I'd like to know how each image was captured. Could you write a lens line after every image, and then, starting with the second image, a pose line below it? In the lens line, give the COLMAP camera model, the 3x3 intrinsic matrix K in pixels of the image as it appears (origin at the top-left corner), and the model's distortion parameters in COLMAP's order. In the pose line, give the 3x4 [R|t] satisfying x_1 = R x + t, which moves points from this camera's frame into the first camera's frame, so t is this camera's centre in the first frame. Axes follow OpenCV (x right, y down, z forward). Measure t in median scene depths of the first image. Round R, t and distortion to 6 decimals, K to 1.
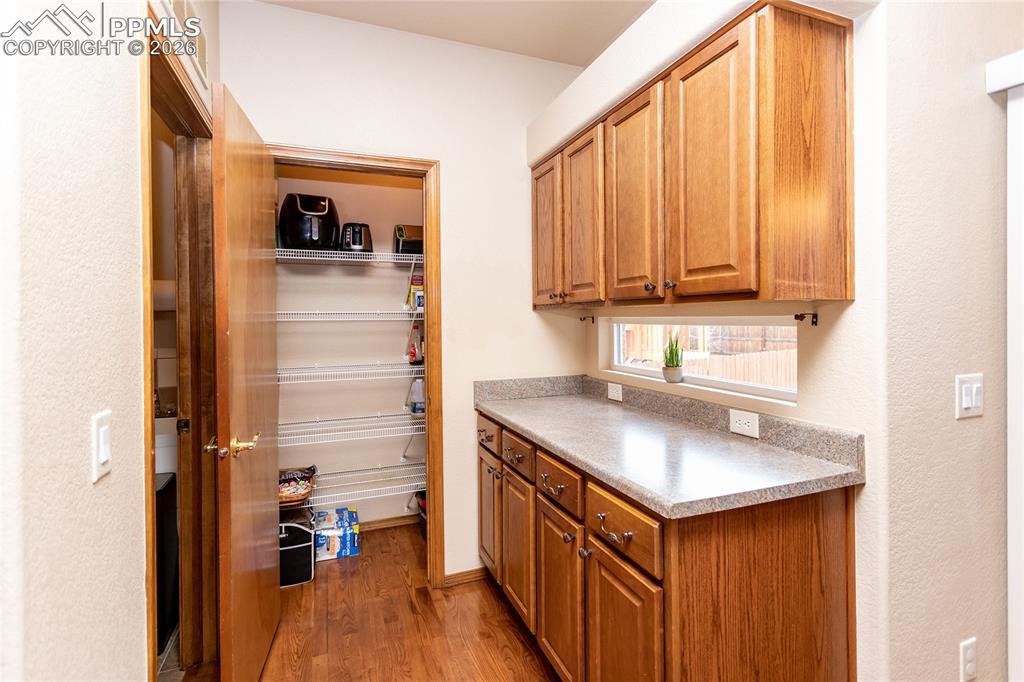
lens RADIAL K [[491.5, 0, 534.4], [0, 491.5, 324.2], [0, 0, 1]] dist [0.003630, 0.000289]
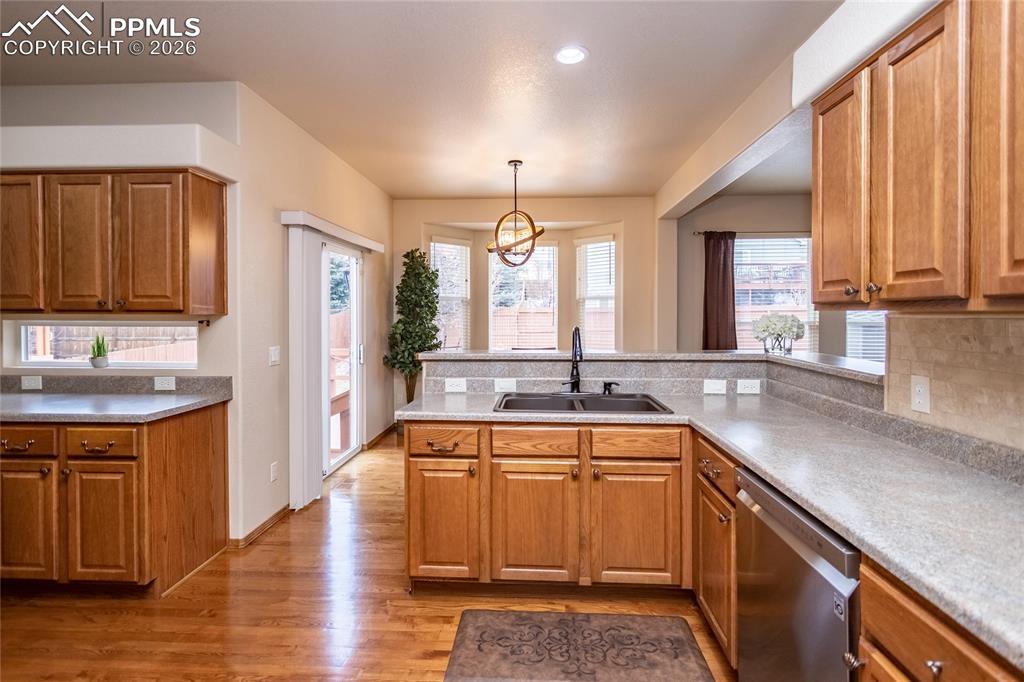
lens RADIAL K [[491.5, 0, 509.5], [0, 491.5, 318.8], [0, 0, 1]] dist [0.003630, 0.000289]
pose [[0.428270, 0.001380, 0.903650, -0.696824], [0.003244, 0.999990, -0.003065, -0.018318], [-0.903645, 0.004244, 0.428262, -0.939353]]
